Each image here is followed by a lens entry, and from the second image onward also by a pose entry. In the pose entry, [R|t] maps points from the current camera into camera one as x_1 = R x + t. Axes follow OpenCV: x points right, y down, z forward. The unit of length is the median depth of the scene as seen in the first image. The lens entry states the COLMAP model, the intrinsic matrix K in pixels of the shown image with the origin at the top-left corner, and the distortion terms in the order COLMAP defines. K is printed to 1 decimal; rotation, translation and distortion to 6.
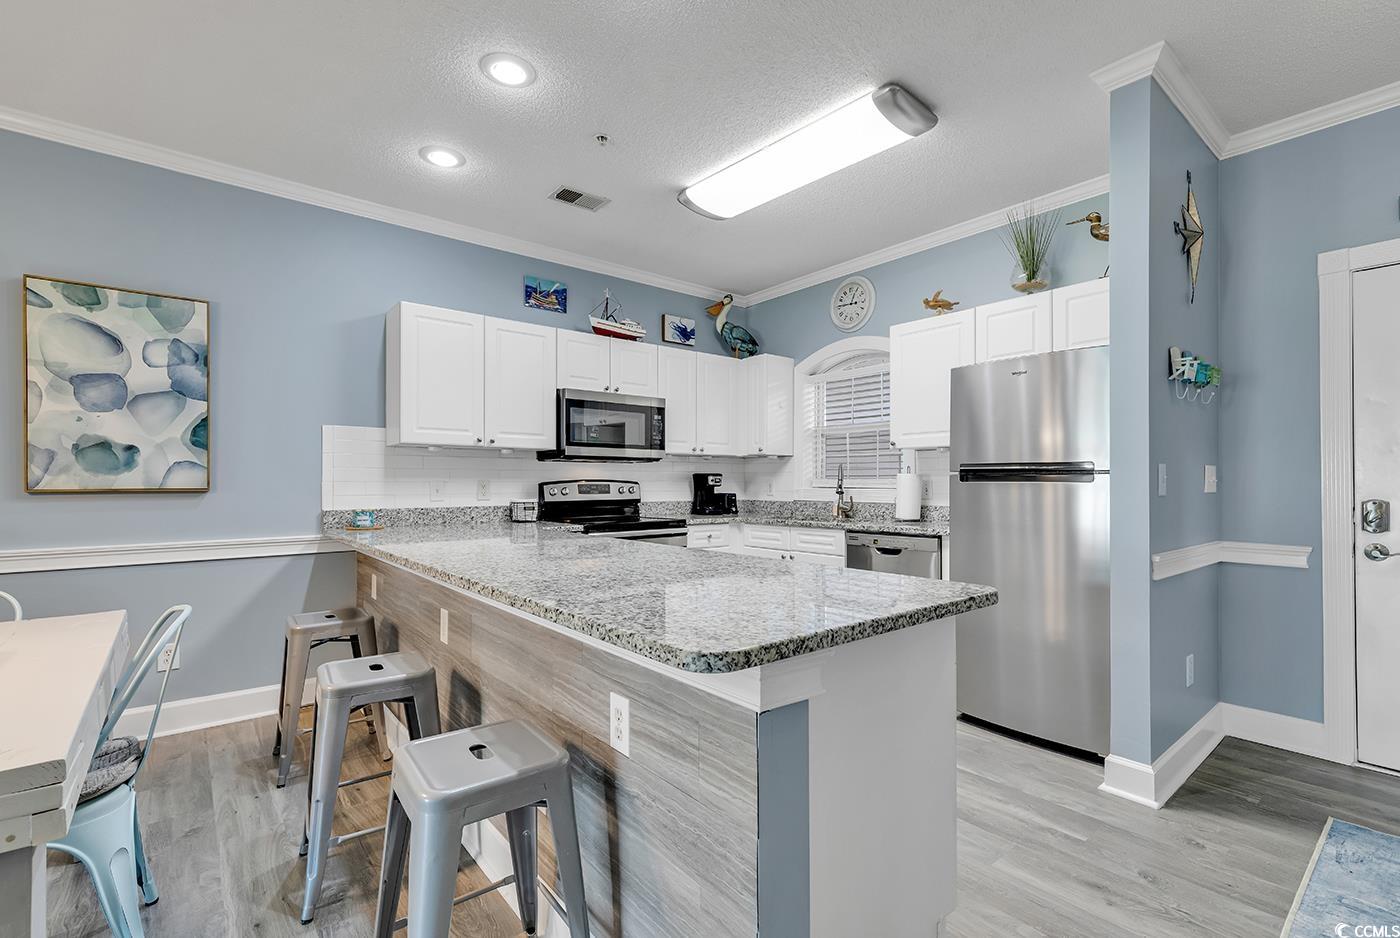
lens RADIAL K [[629.8, 0, 707.8], [0, 629.8, 481.0], [0, 0, 1]] dist [0.005871, 0.000168]
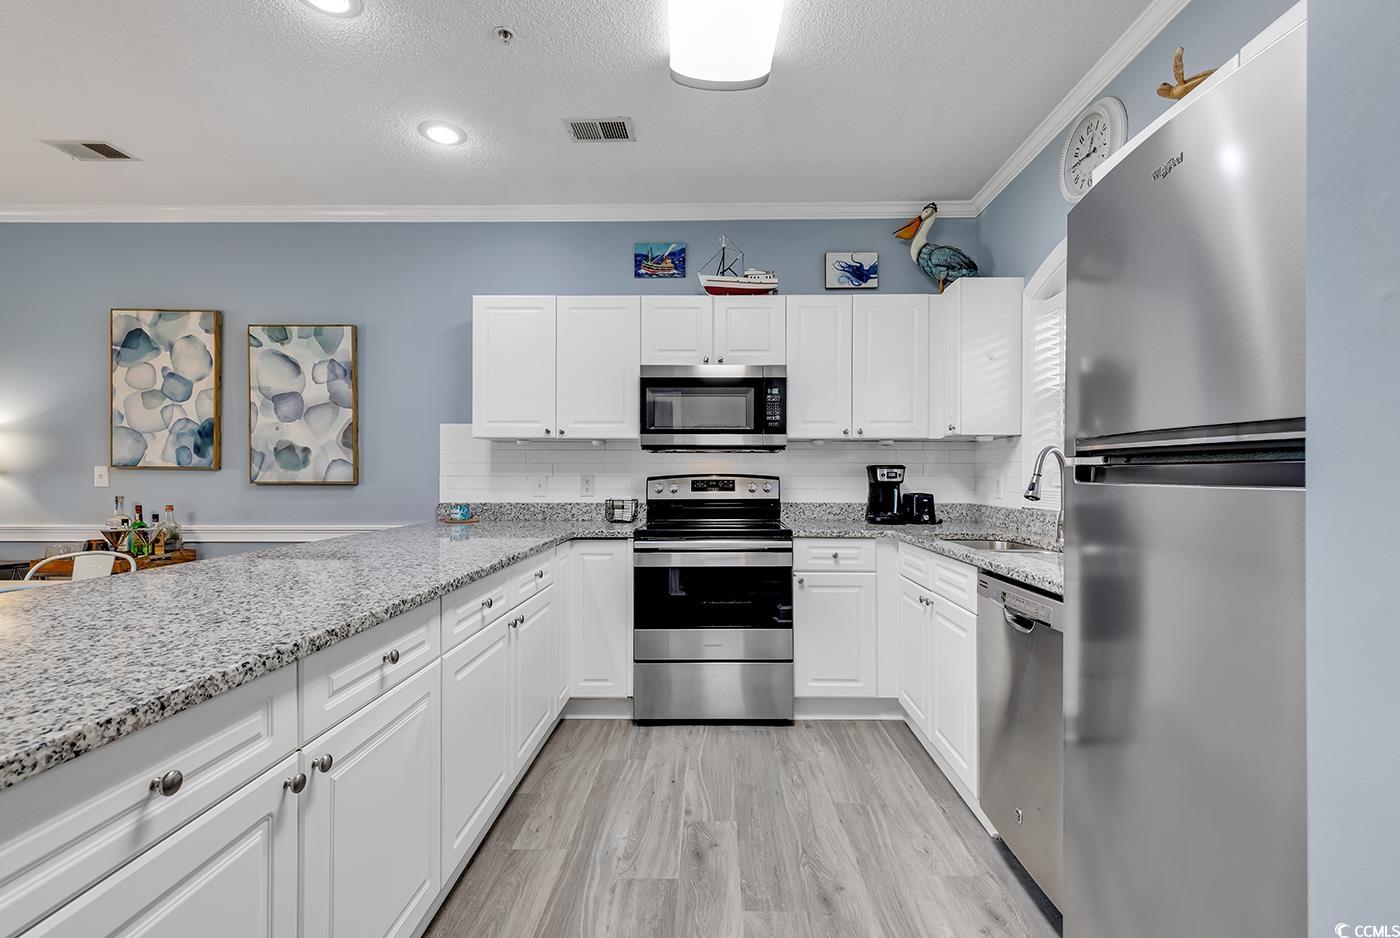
lens RADIAL K [[629.4, 0, 707.1], [0, 629.4, 474.0], [0, 0, 1]] dist [0.006254, -0.000571]
pose [[0.759524, 0.000444, -0.650479, 0.400633], [0.000097, 1.000000, 0.000796, -0.003185], [0.650479, -0.000668, 0.759524, 0.436743]]
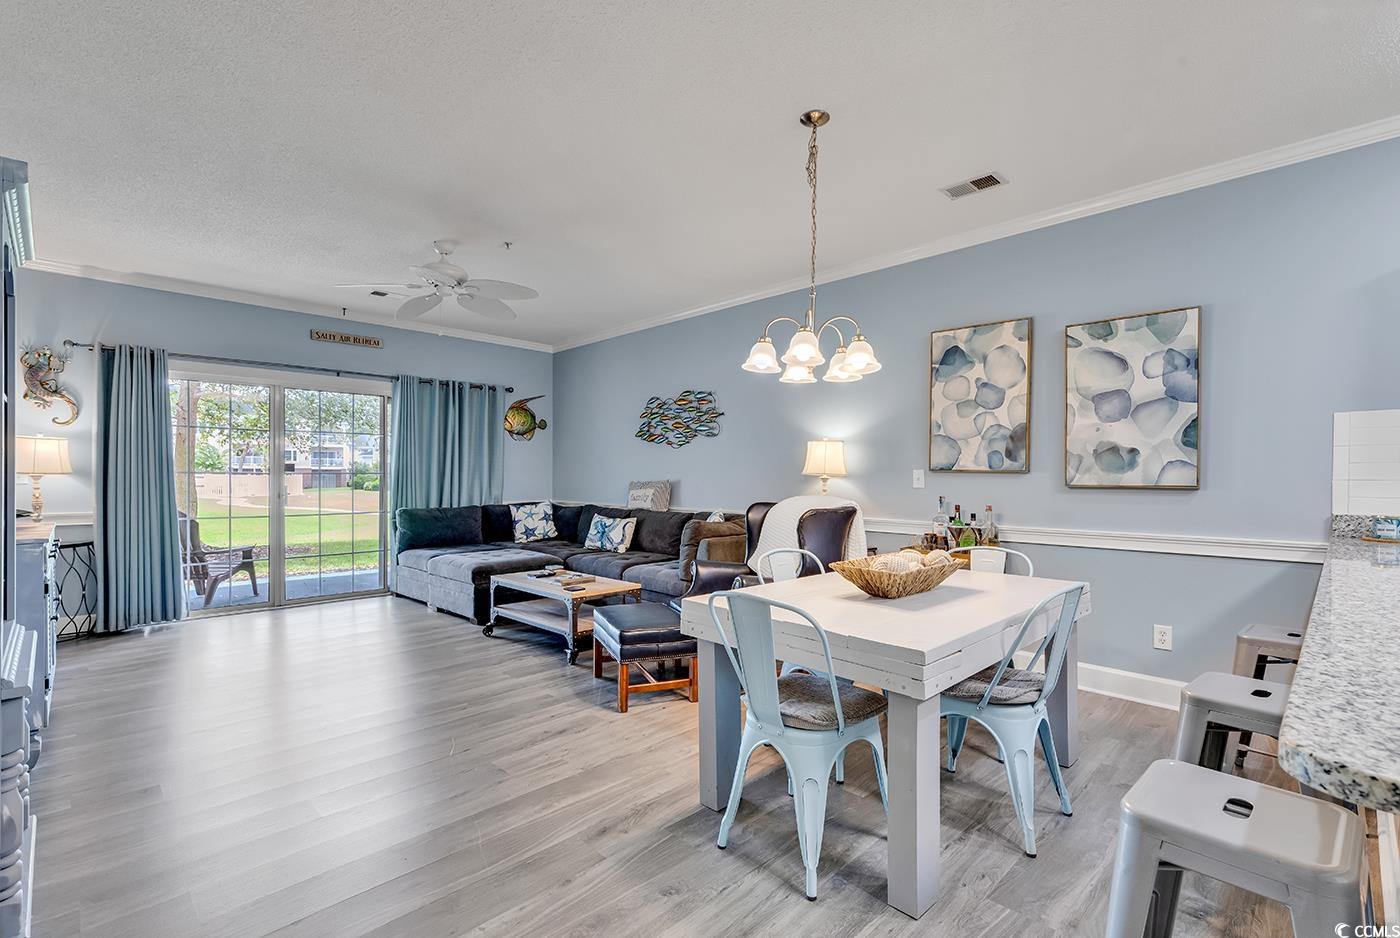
lens RADIAL K [[630.8, 0, 703.6], [0, 630.8, 483.5], [0, 0, 1]] dist [0.003941, -0.001020]
pose [[0.087282, 0.010818, -0.996125, 0.143841], [-0.001864, 0.999941, 0.010696, -0.001708], [0.996182, 0.000923, 0.087297, 0.081390]]
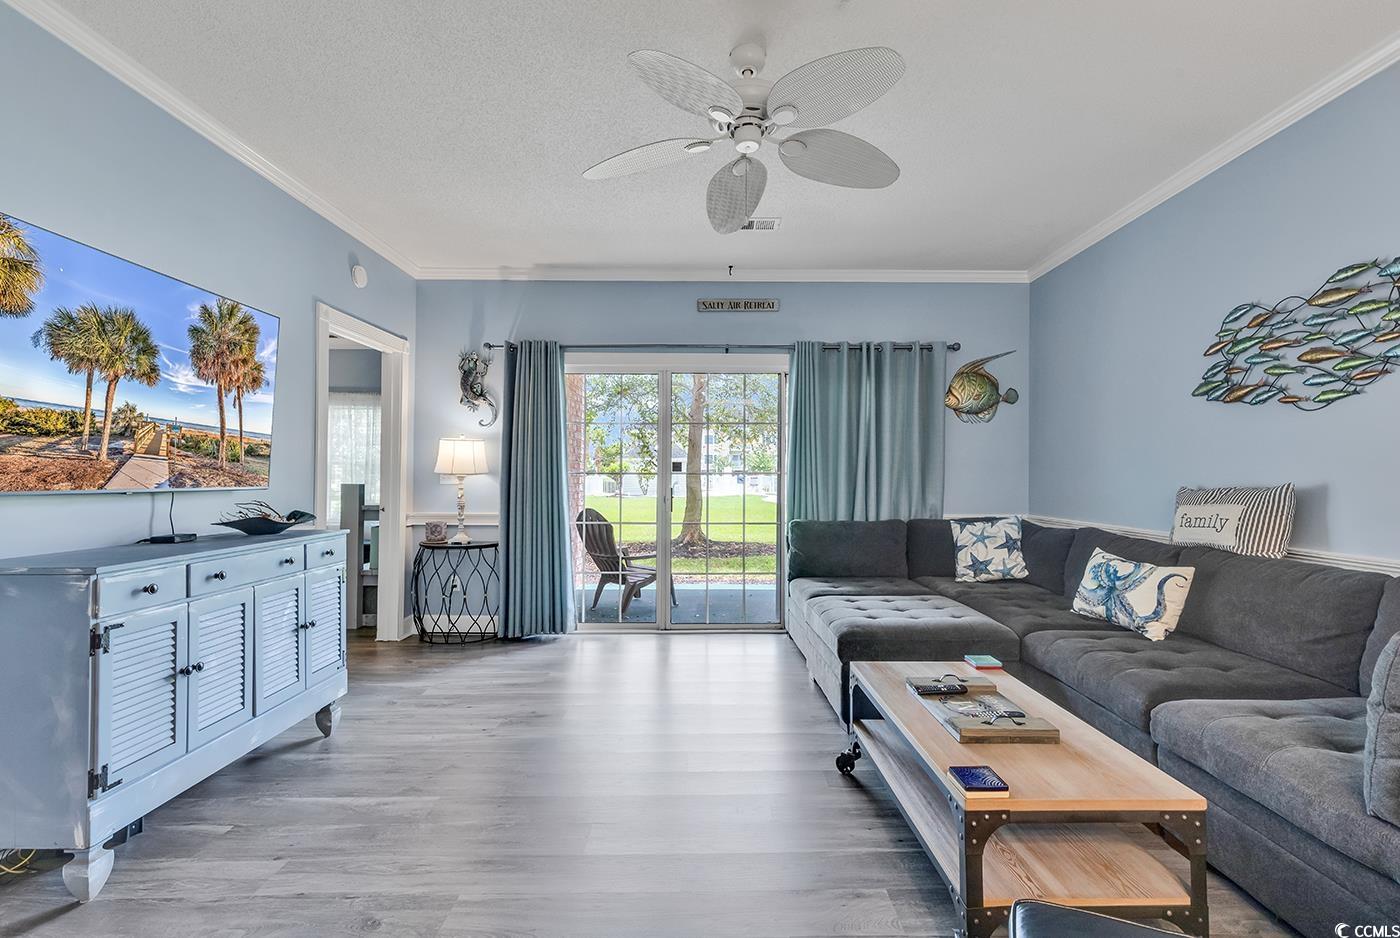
lens RADIAL K [[621.2, 0, 709.3], [0, 621.2, 471.2], [0, 0, 1]] dist [0.005568, -0.001577]
pose [[-0.635115, -0.008025, -0.772376, -0.535925], [-0.001730, 0.999958, -0.008967, -0.001347], [0.772416, -0.004359, -0.635102, 0.076208]]
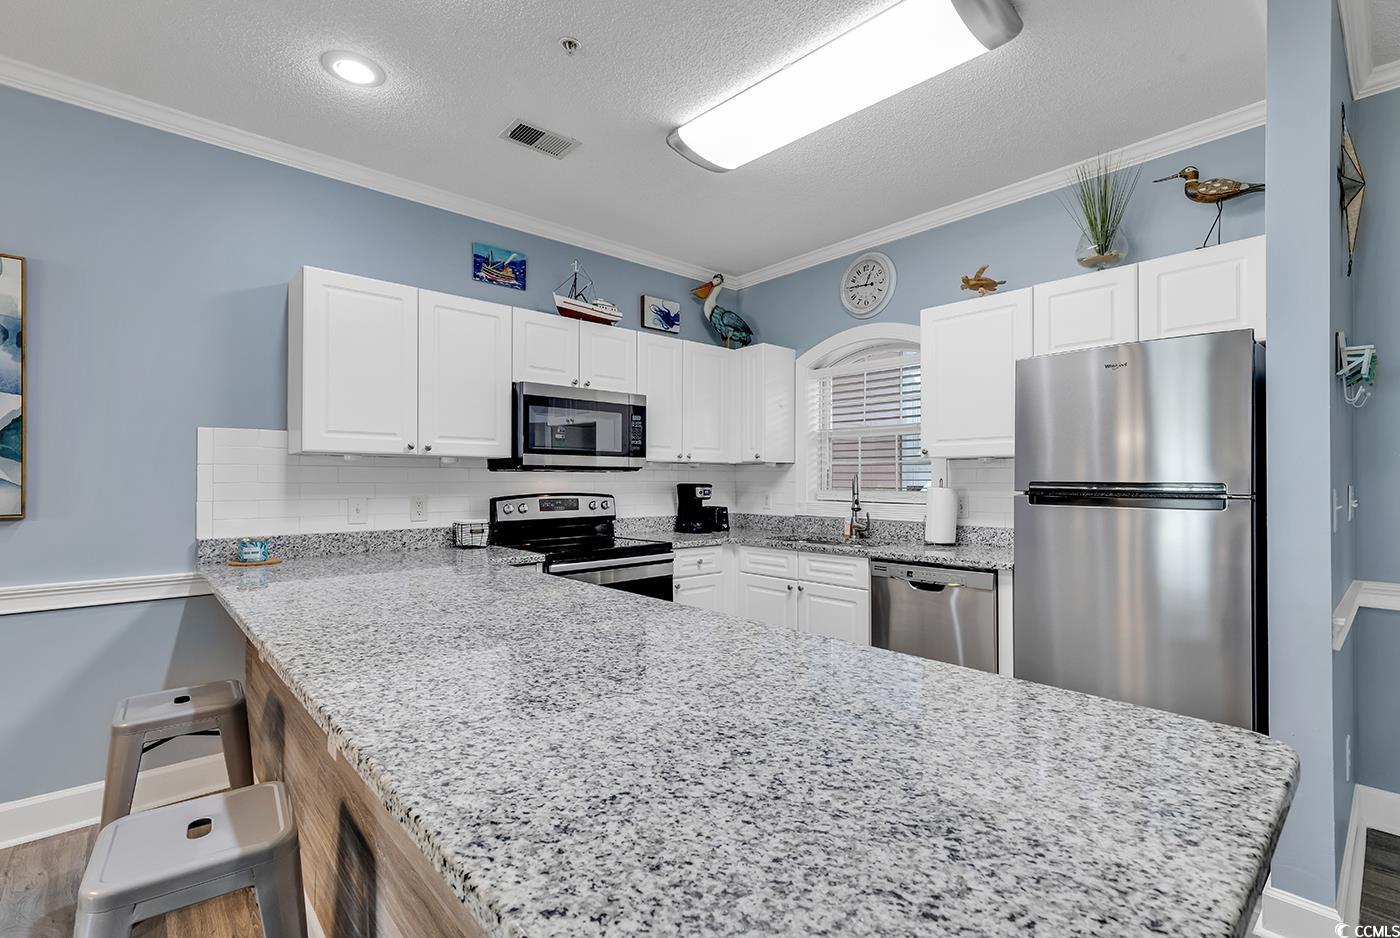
lens RADIAL K [[638.2, 0, 707.6], [0, 638.2, 476.7], [0, 0, 1]] dist [0.003112, 0.000584]
pose [[0.998855, 0.001111, 0.047832, -0.031329], [-0.000977, 0.999996, -0.002825, -0.025049], [-0.047835, 0.002775, 0.998851, 0.184747]]
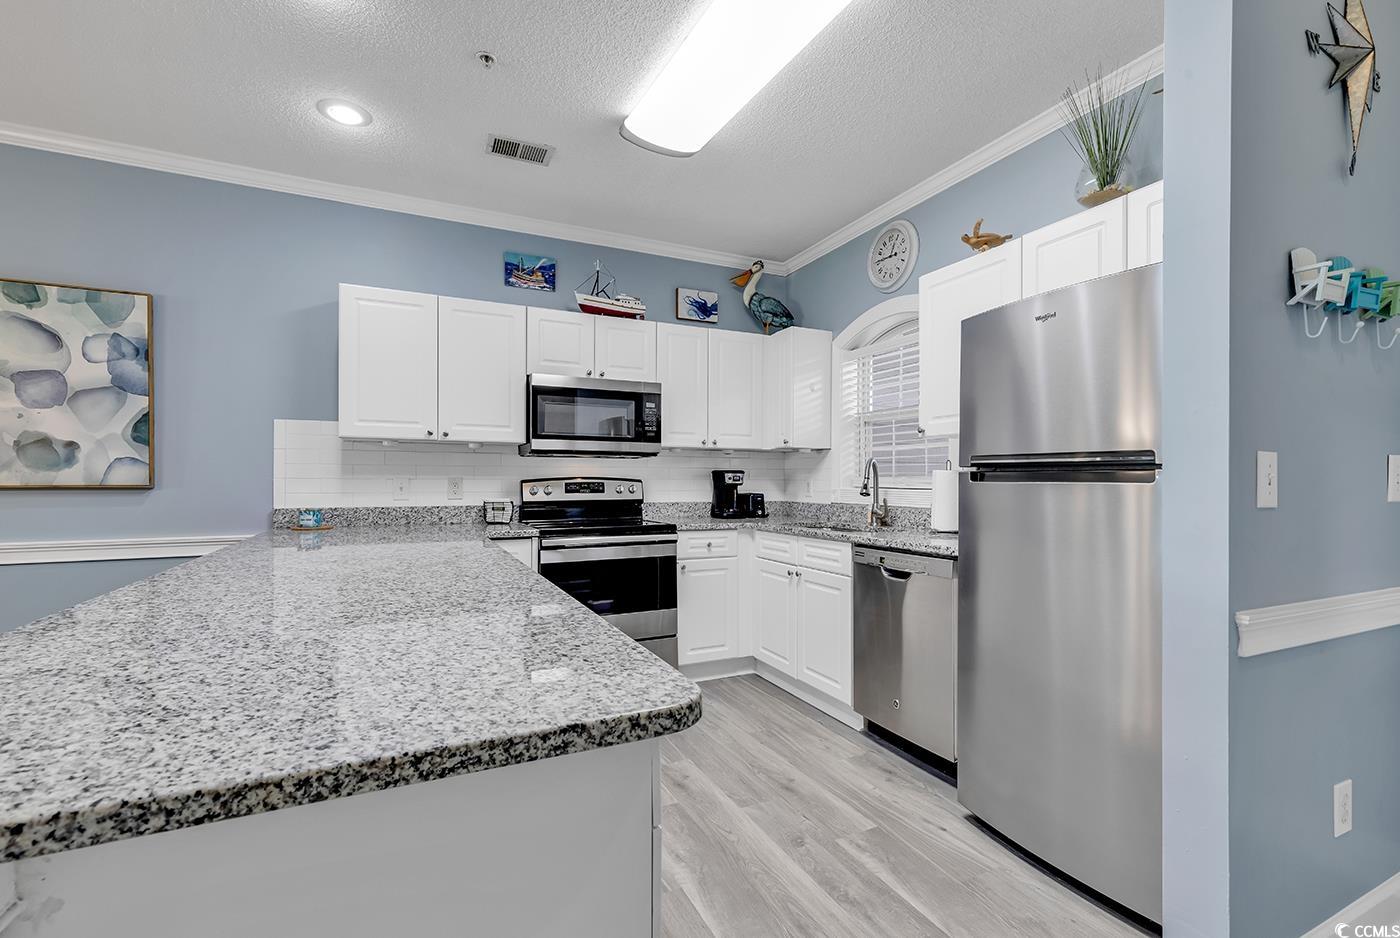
lens RADIAL K [[629.1, 0, 710.6], [0, 629.1, 481.3], [0, 0, 1]] dist [0.004490, 0.000305]
pose [[0.971529, 0.003832, -0.236890, 0.235301], [-0.002797, 0.999985, 0.004706, -0.001077], [0.236905, -0.003909, 0.971525, 0.209585]]
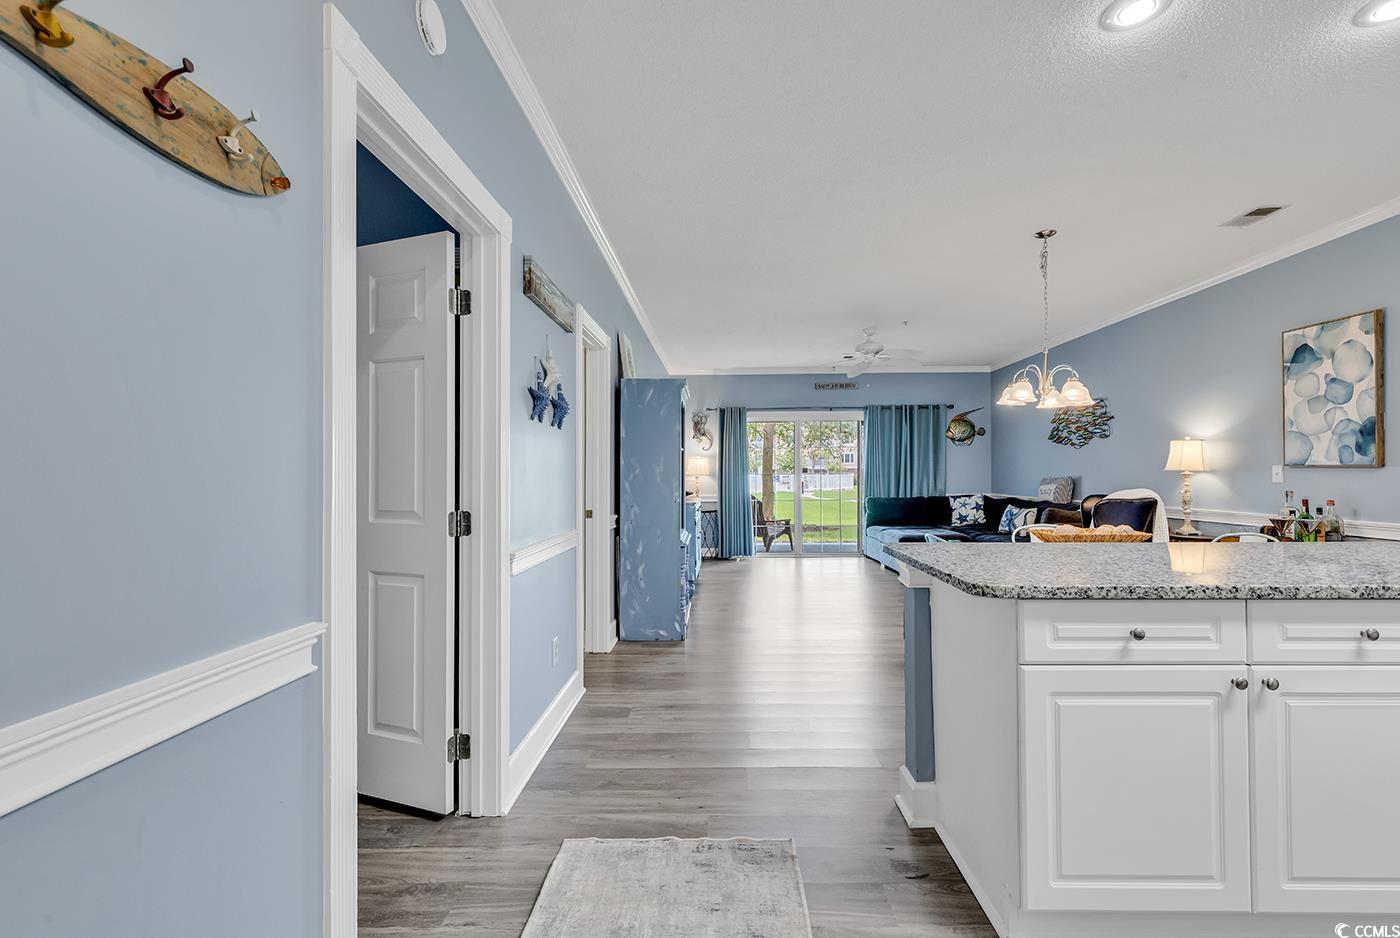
lens RADIAL K [[621.2, 0, 709.3], [0, 621.2, 471.2], [0, 0, 1]] dist [0.005568, -0.001577]
pose [[-0.657441, -0.000307, -0.753506, 0.612418], [0.007841, 0.999943, -0.007249, -0.003864], [0.753465, -0.010674, -0.657401, 0.538096]]
